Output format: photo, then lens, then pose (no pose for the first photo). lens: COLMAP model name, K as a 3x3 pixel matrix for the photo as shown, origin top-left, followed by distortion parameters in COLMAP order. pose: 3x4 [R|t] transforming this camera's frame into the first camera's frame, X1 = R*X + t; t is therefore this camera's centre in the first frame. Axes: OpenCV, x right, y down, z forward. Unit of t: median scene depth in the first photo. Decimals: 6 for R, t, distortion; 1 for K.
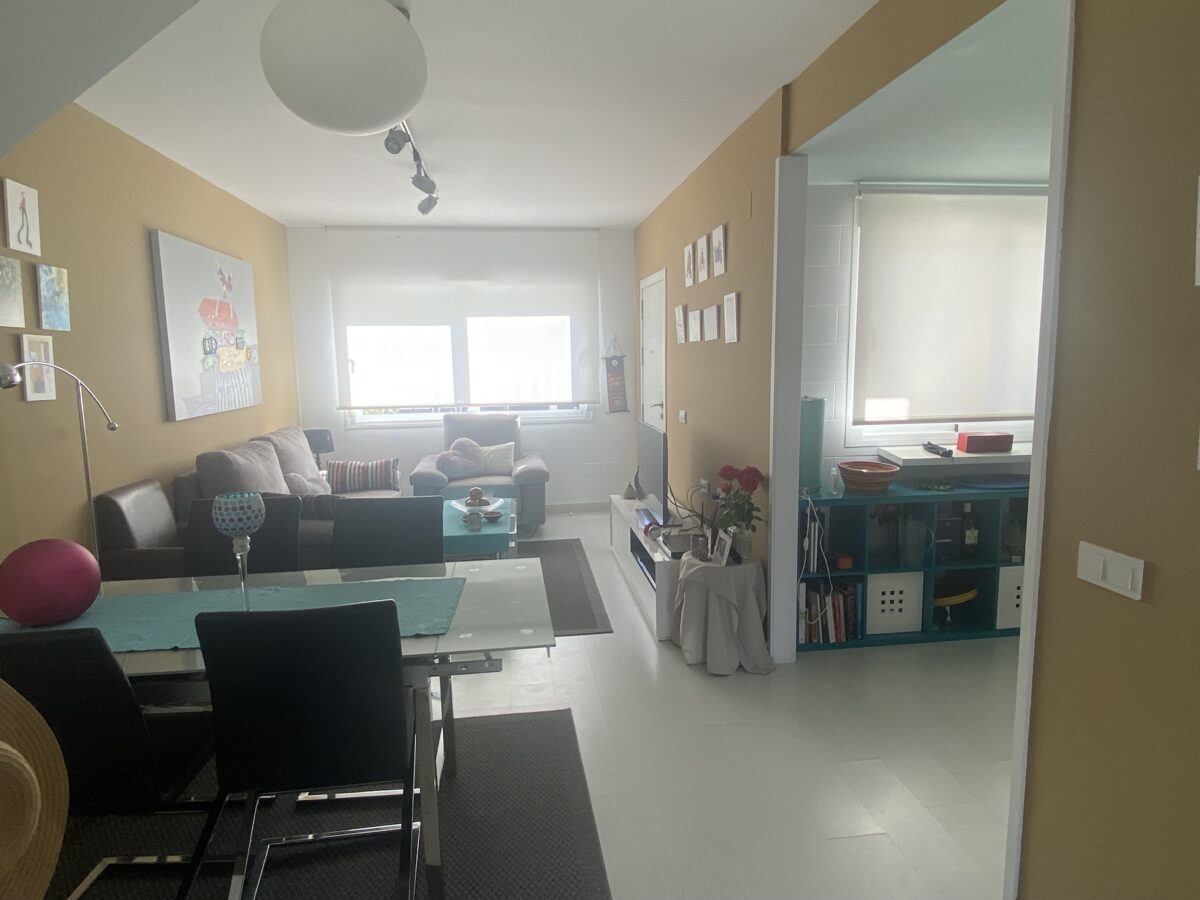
lens RADIAL K [[737.2, 0, 600.0], [0, 737.2, 450.0], [0, 0, 1]] dist [0.070042, -0.000688]
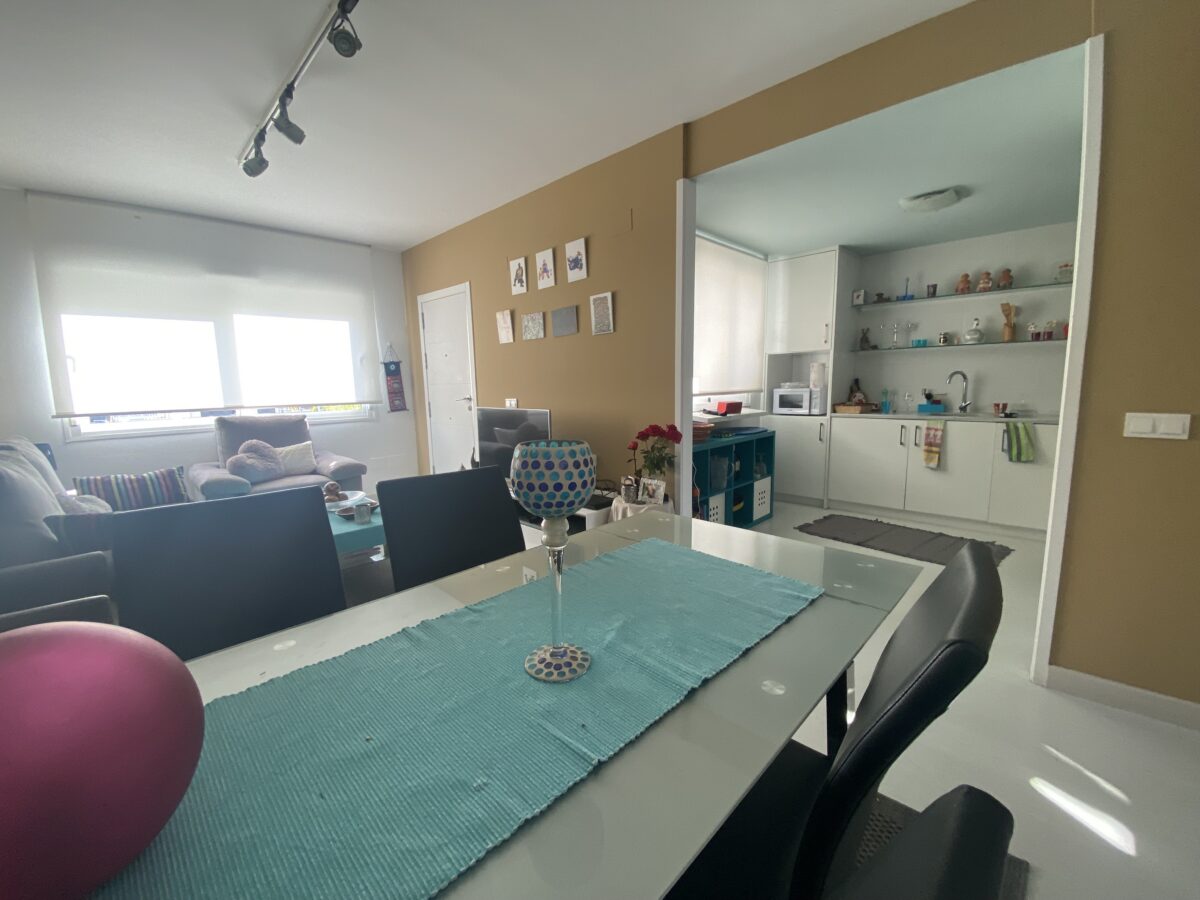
lens RADIAL K [[490.9, 0, 600.0], [0, 490.9, 450.0], [0, 0, 1]] dist [0.038568, -0.028304]
pose [[0.784631, -0.085121, 0.614092, -0.220552], [0.088235, 0.995779, 0.025288, 0.018847], [-0.613652, 0.034342, 0.788829, 0.219738]]
